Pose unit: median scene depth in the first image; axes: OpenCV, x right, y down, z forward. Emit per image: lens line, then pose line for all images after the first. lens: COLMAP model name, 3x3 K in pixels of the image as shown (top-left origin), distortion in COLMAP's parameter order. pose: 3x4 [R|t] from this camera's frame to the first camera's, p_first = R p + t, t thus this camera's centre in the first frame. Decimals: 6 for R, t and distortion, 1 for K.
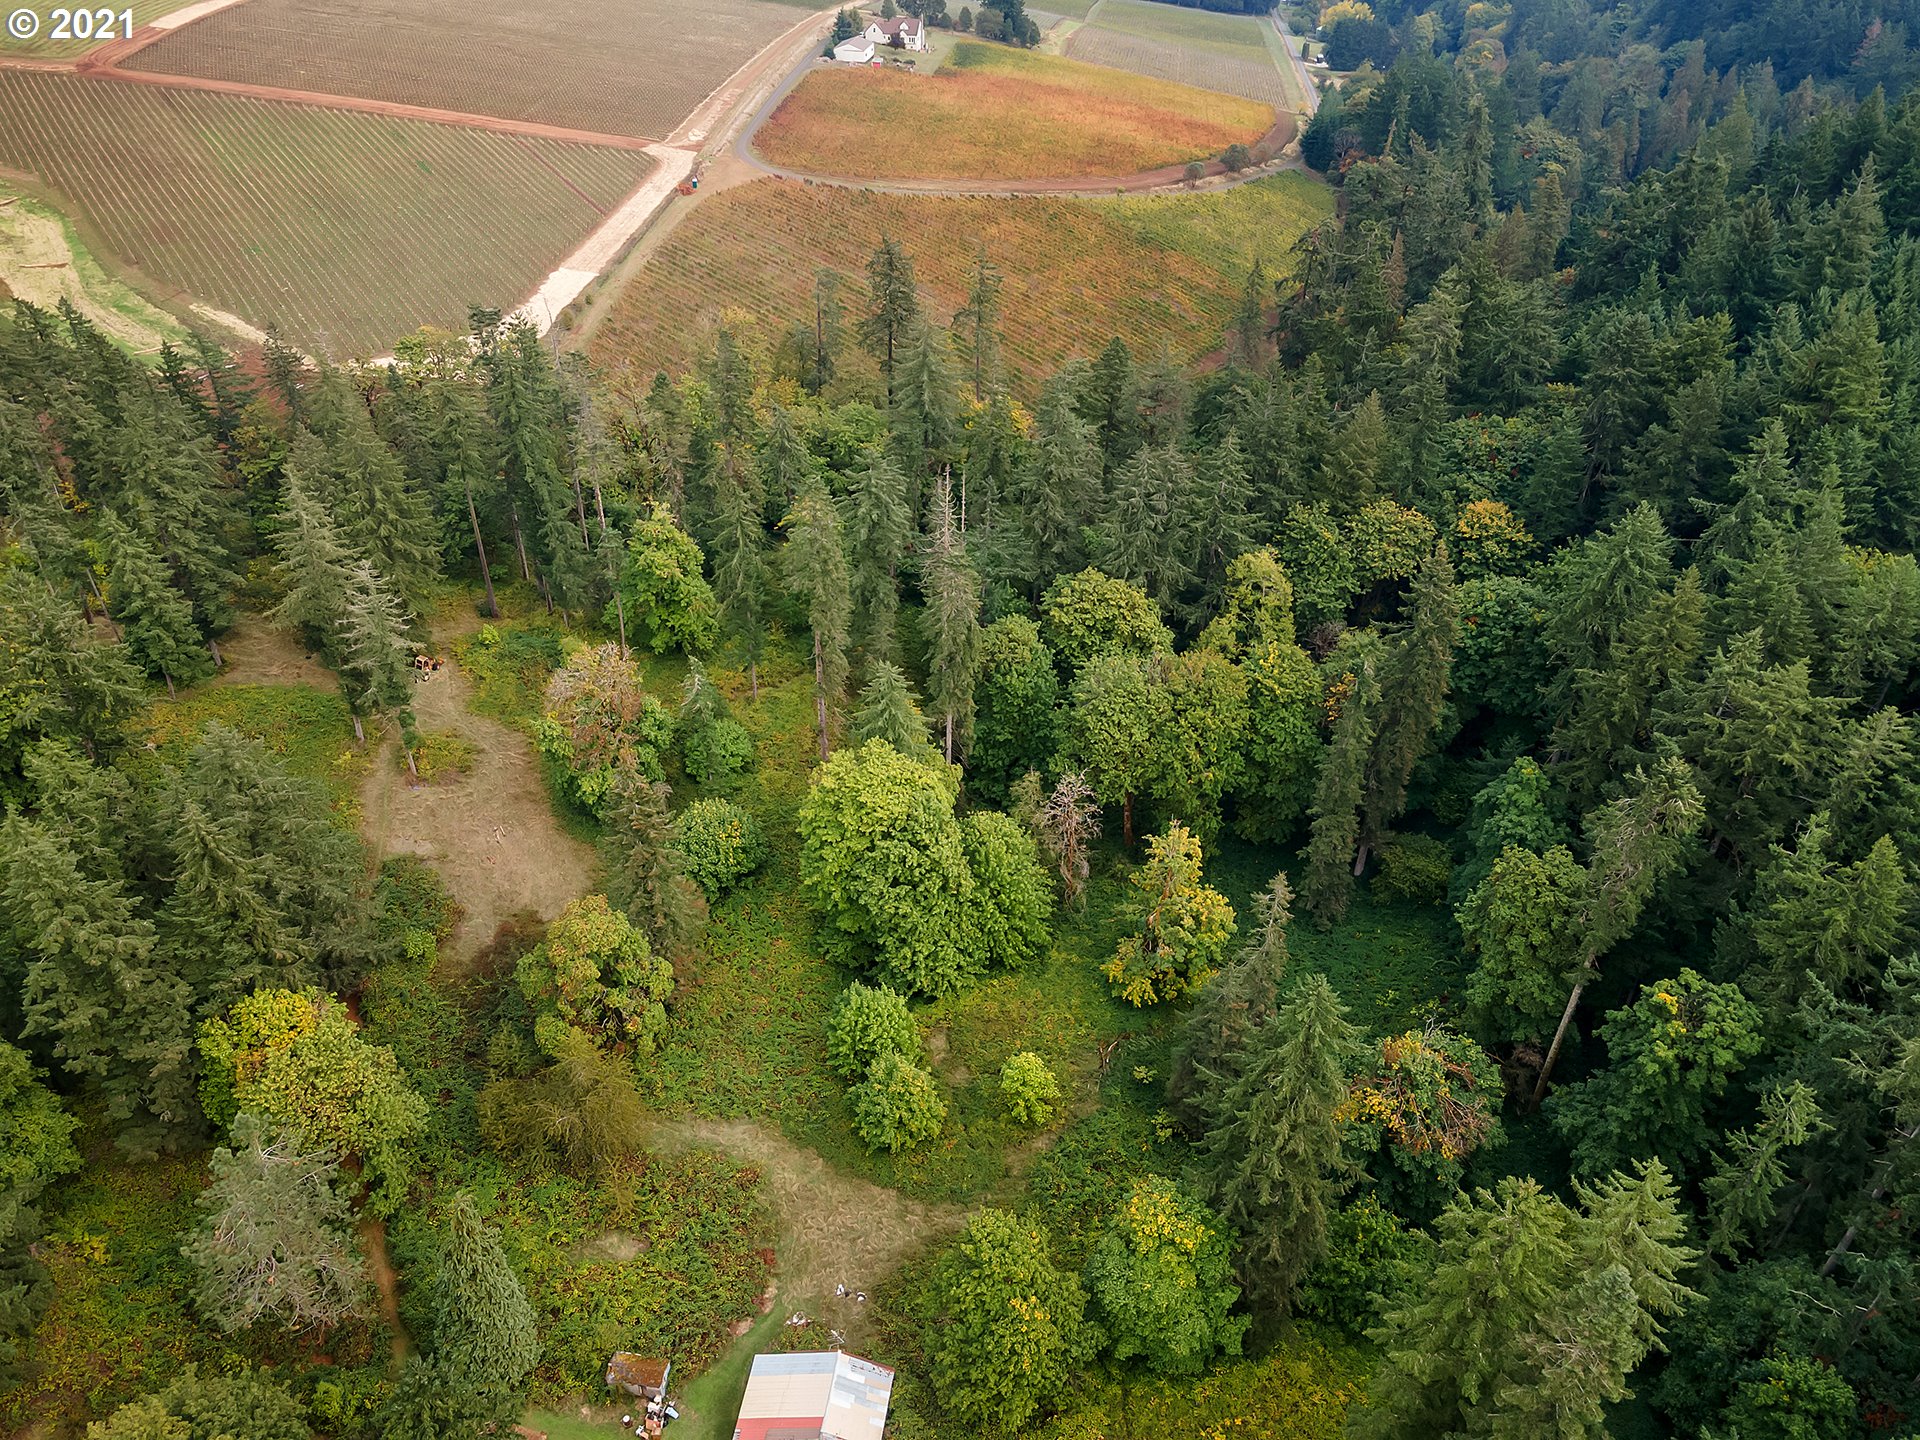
lens RADIAL K [[1403.8, 0, 958.7], [0, 1403.8, 711.0], [0, 0, 1]] dist [0.030053, 0.022468]
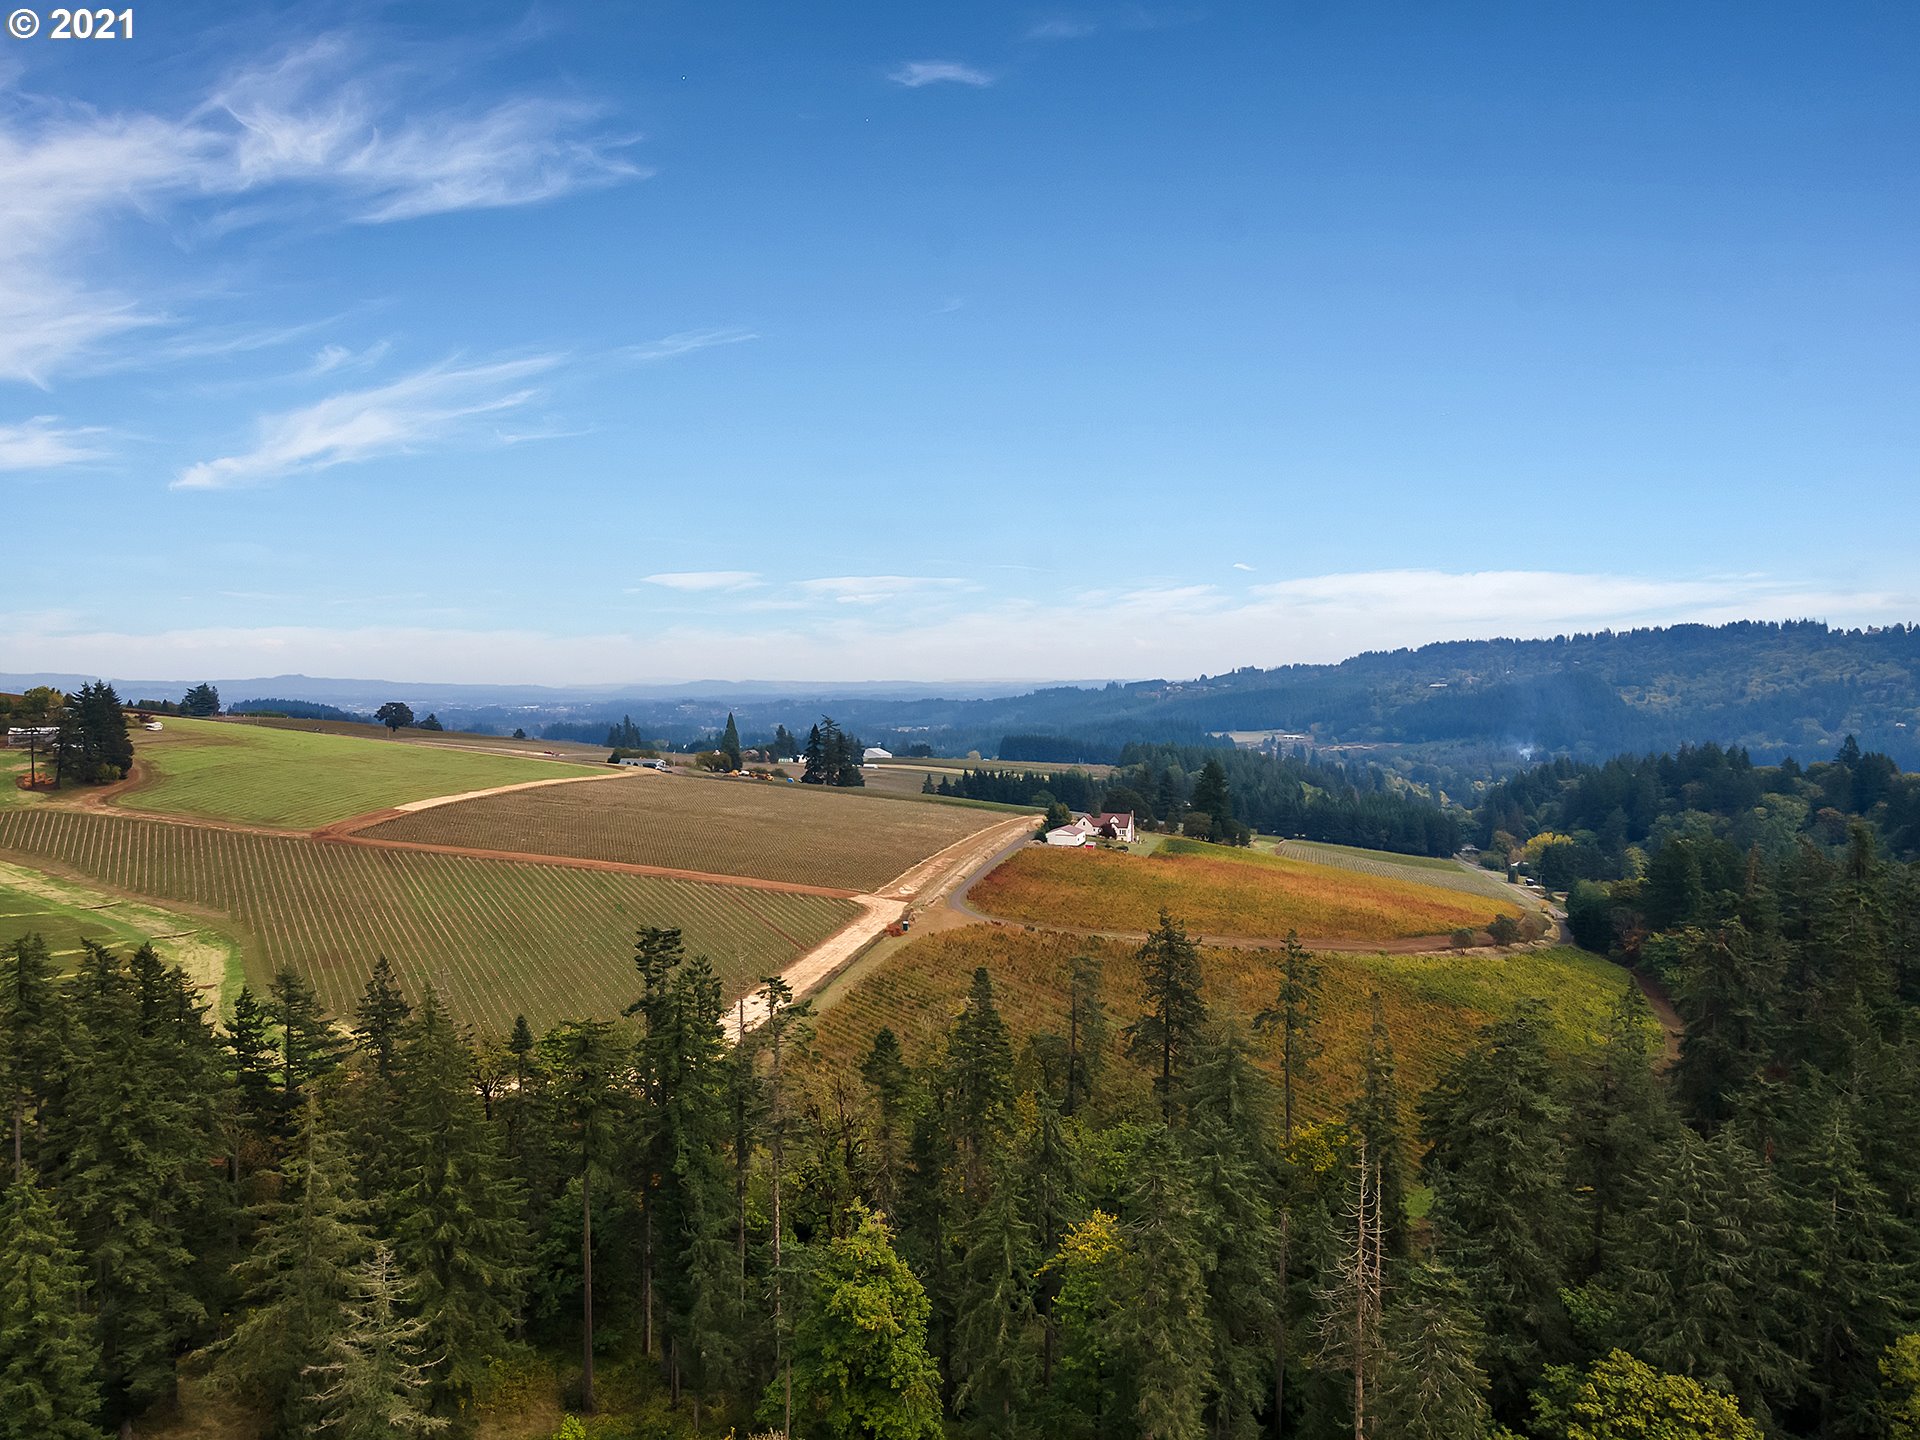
lens RADIAL K [[1403.8, 0, 944.6], [0, 1403.8, 724.1], [0, 0, 1]] dist [0.030053, 0.022468]
pose [[0.992817, -0.009899, -0.119236, -0.077775], [-0.057596, 0.833959, -0.548812, 0.013329], [0.104871, 0.551737, 0.827398, 0.272741]]
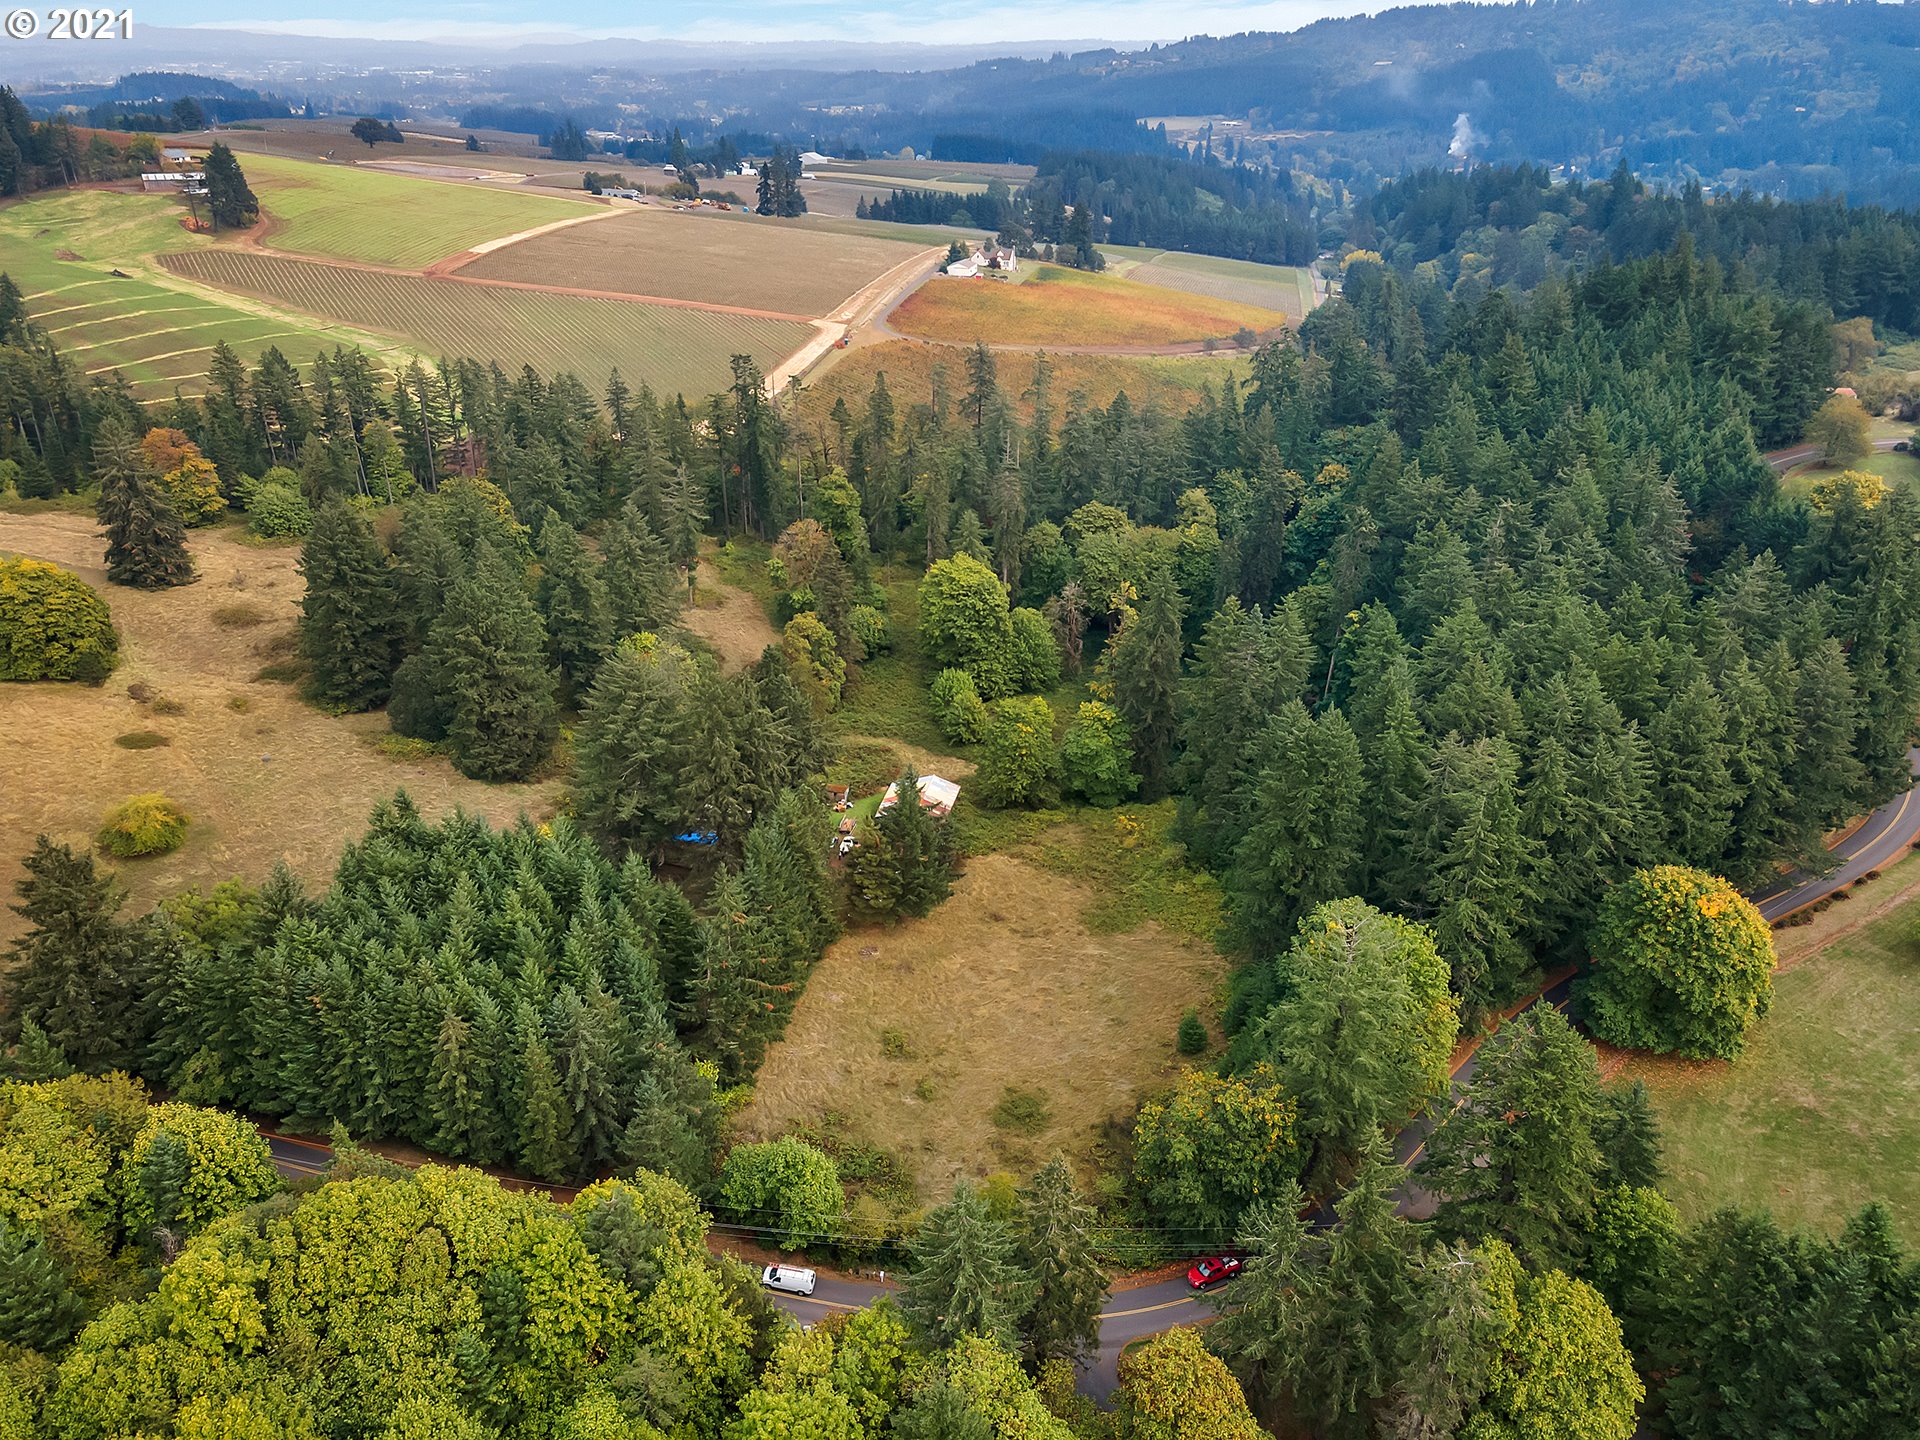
lens RADIAL K [[1403.8, 0, 967.6], [0, 1403.8, 714.0], [0, 0, 1]] dist [0.030053, 0.022468]
pose [[0.997953, 0.017880, -0.061404, 0.038878], [-0.027961, 0.985480, -0.167475, 0.324119], [0.057518, 0.168850, 0.983962, -0.452590]]
